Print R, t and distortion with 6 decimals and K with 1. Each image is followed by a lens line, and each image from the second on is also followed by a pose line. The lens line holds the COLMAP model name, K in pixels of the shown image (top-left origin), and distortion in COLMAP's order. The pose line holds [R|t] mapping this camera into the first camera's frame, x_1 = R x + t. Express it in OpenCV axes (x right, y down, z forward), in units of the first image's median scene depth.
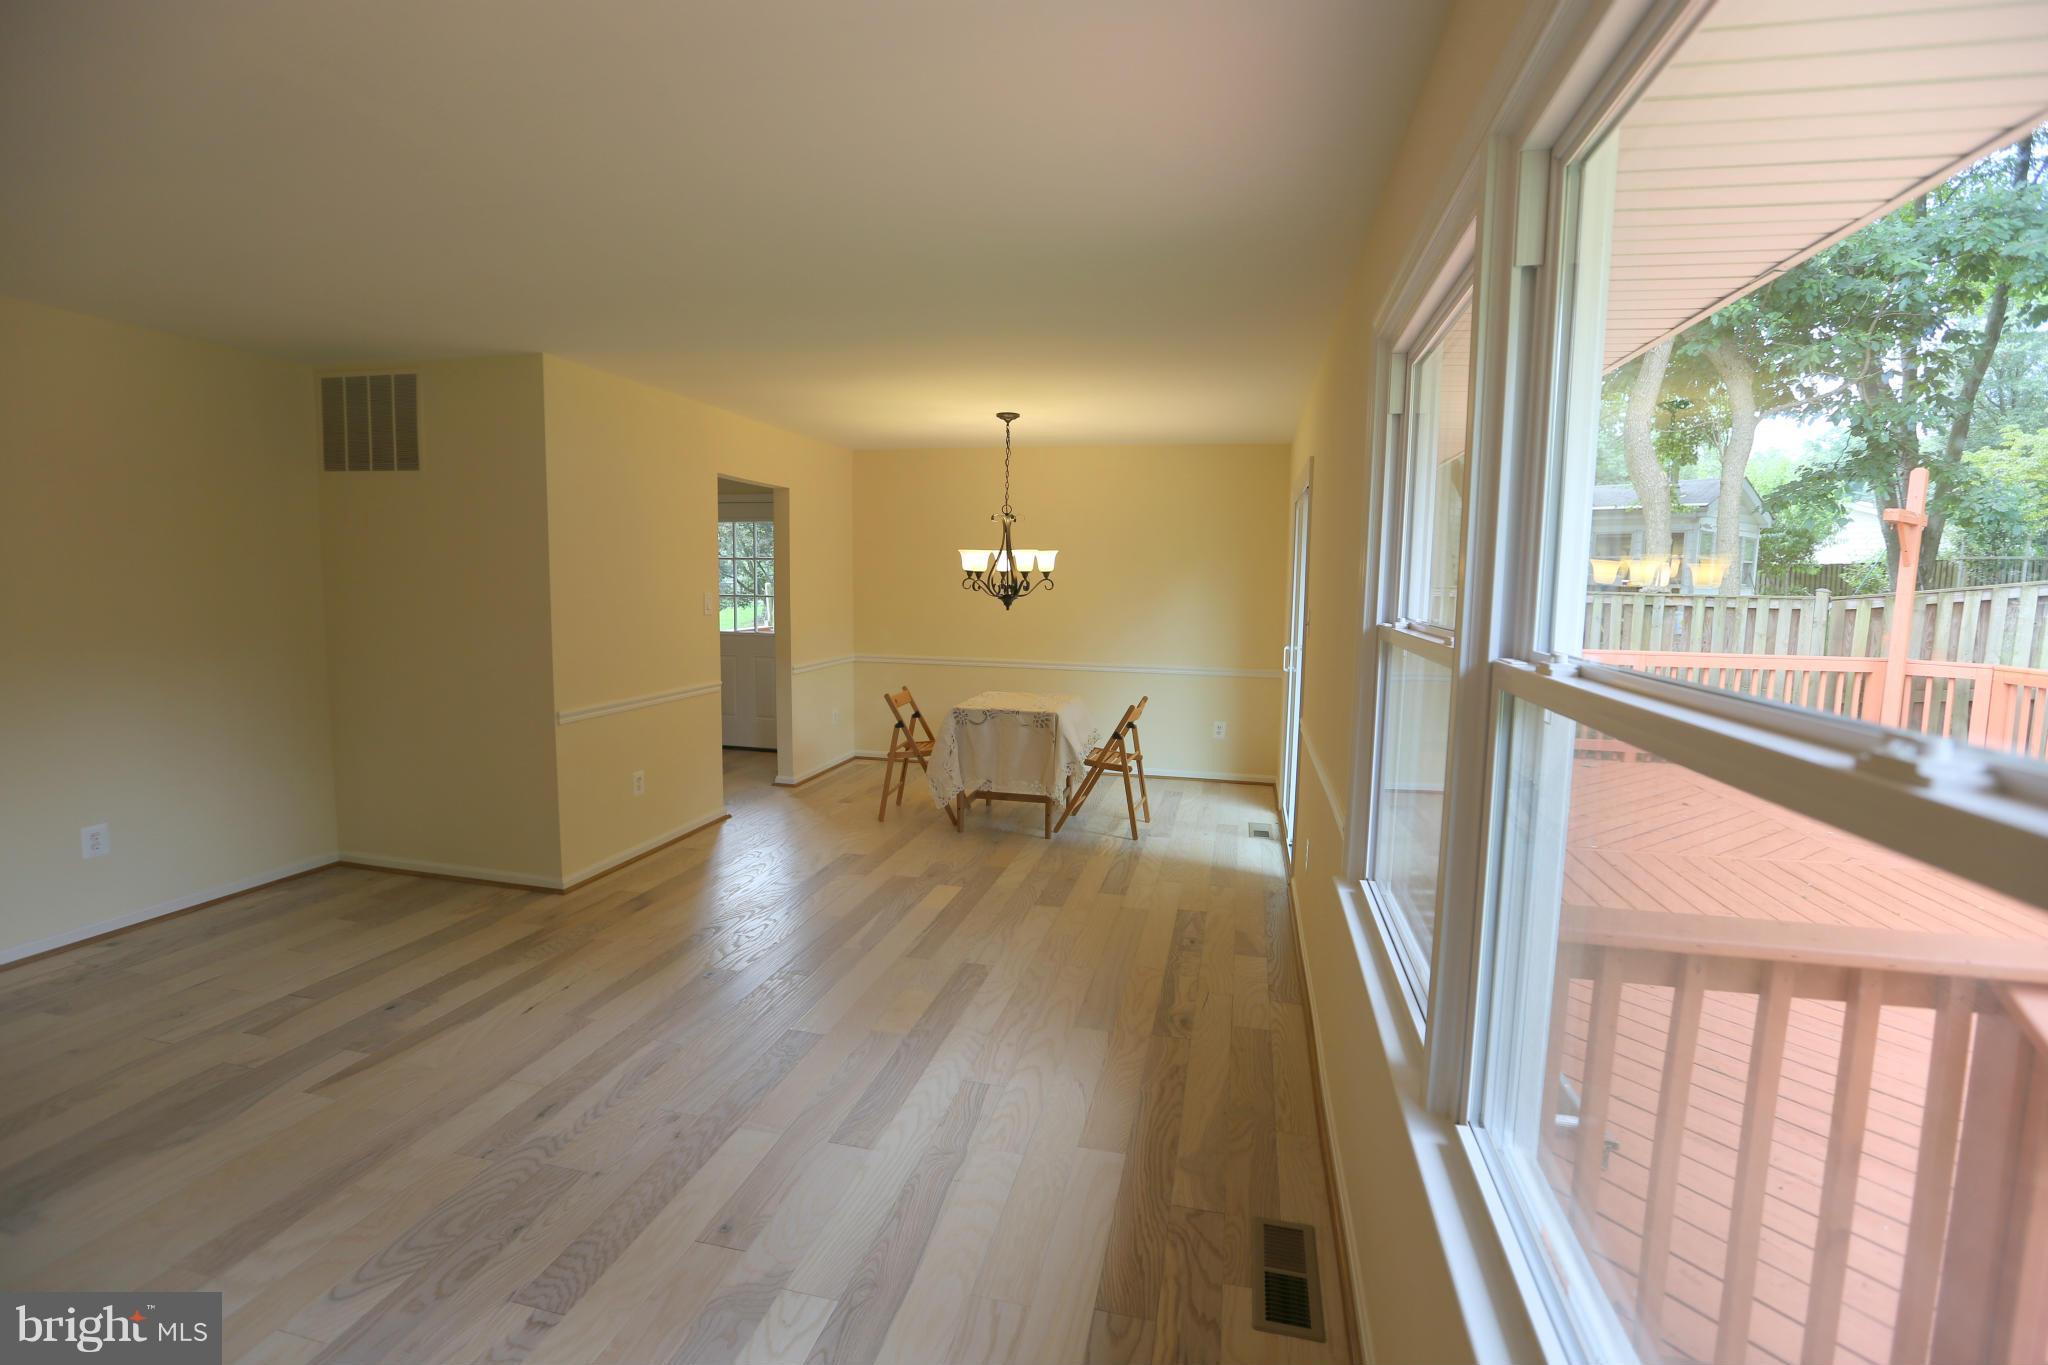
lens RADIAL K [[929.9, 0, 1006.5], [0, 929.9, 675.2], [0, 0, 1]] dist [-0.053814, 0.025299]
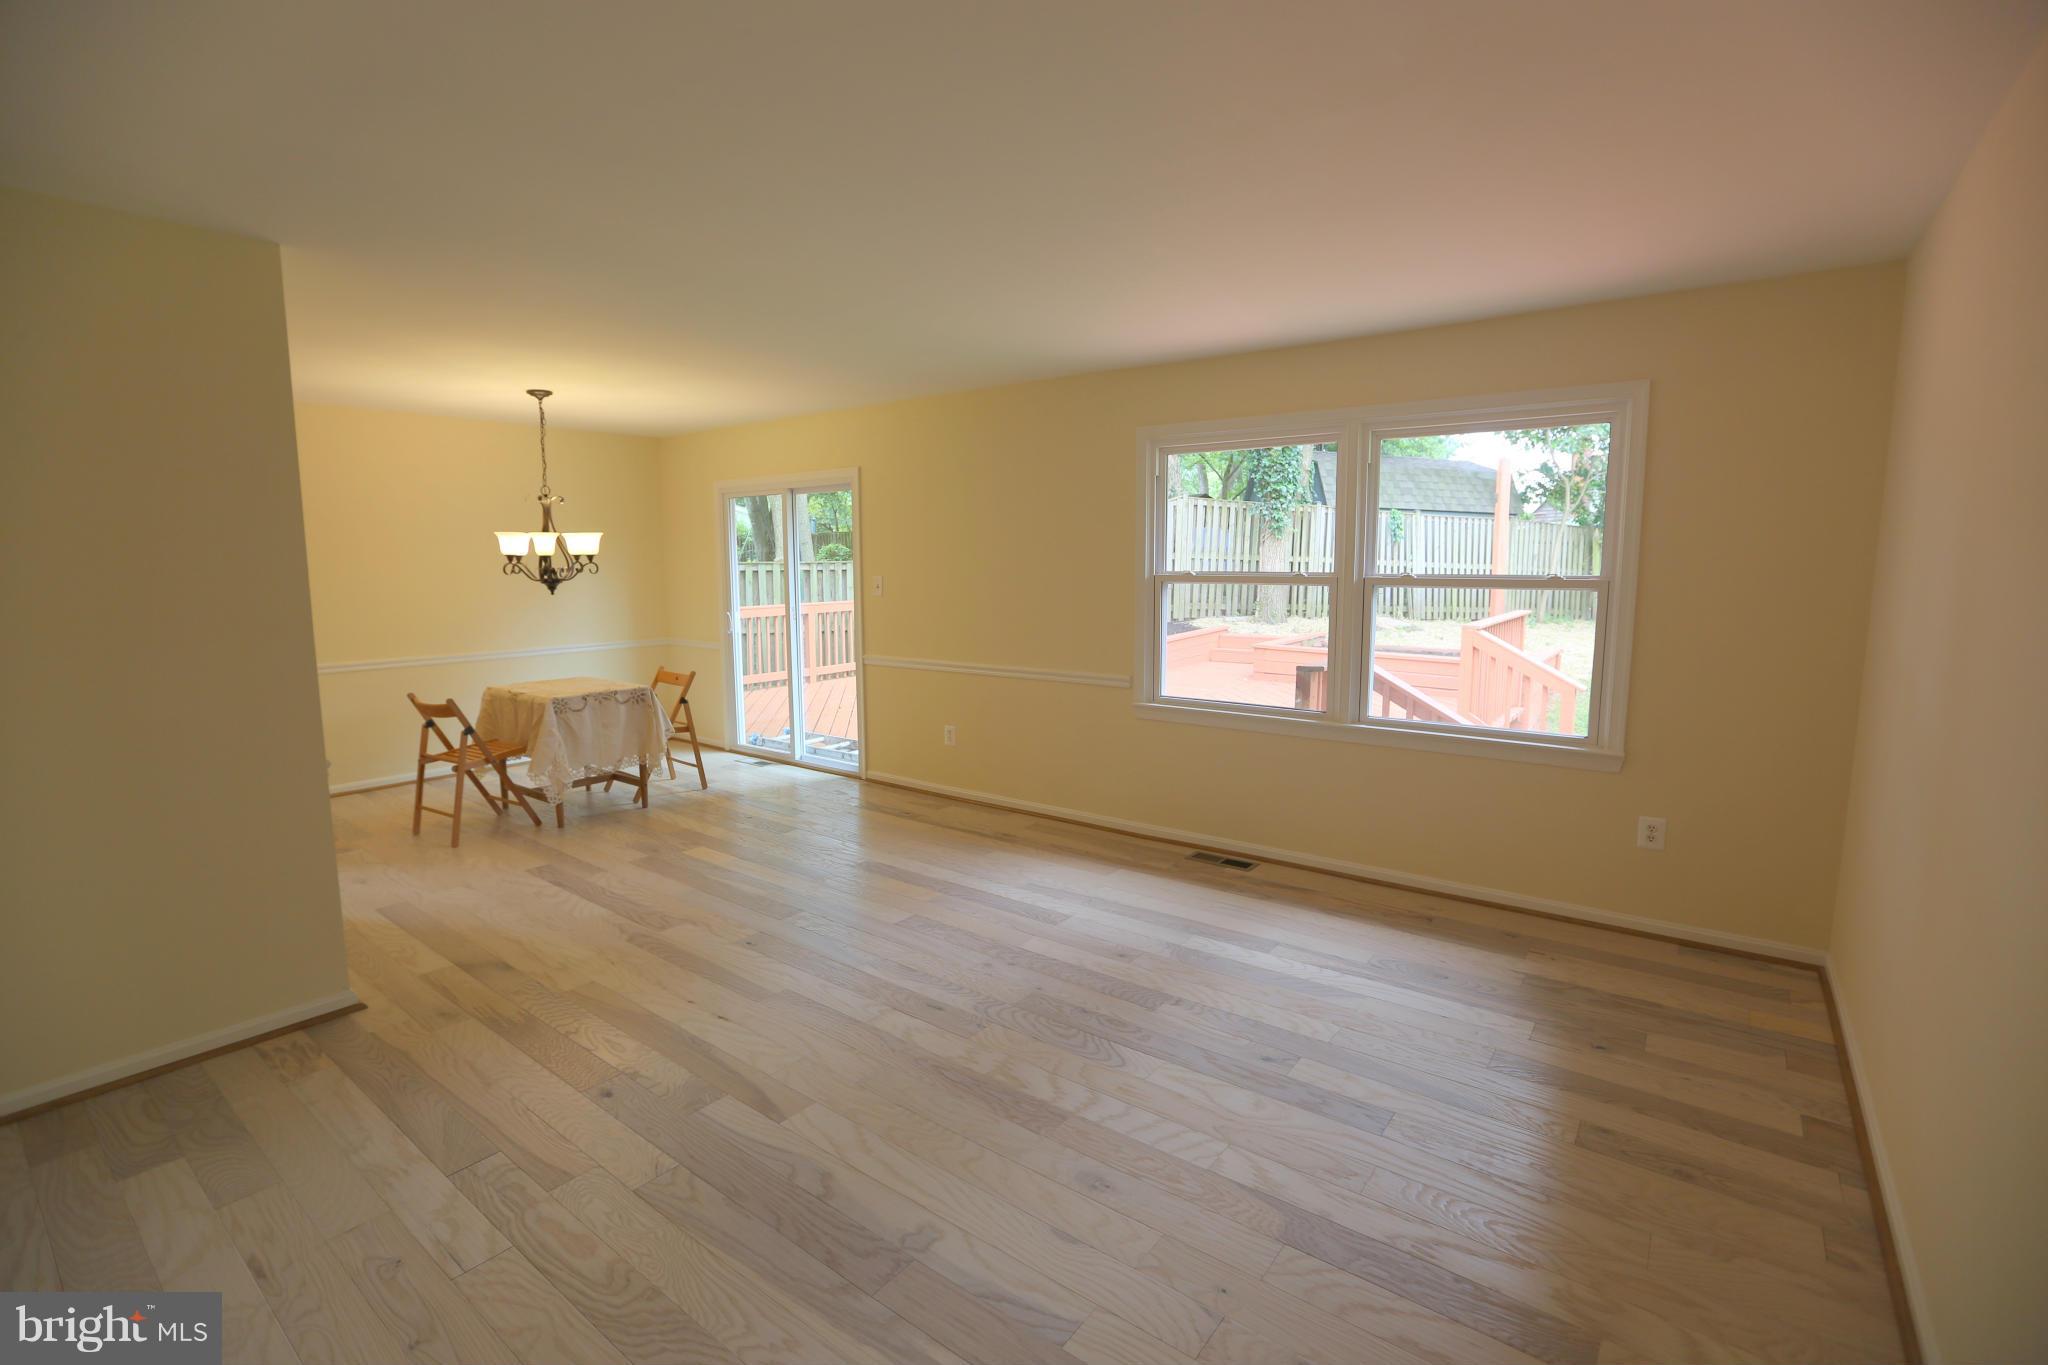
lens RADIAL K [[922.9, 0, 1017.3], [0, 922.9, 677.8], [0, 0, 1]] dist [-0.054196, 0.023103]
pose [[0.406004, -0.133515, 0.904066, -0.914017], [0.104552, 0.989561, 0.099188, -0.037537], [-0.907871, 0.054251, 0.415724, 0.227813]]
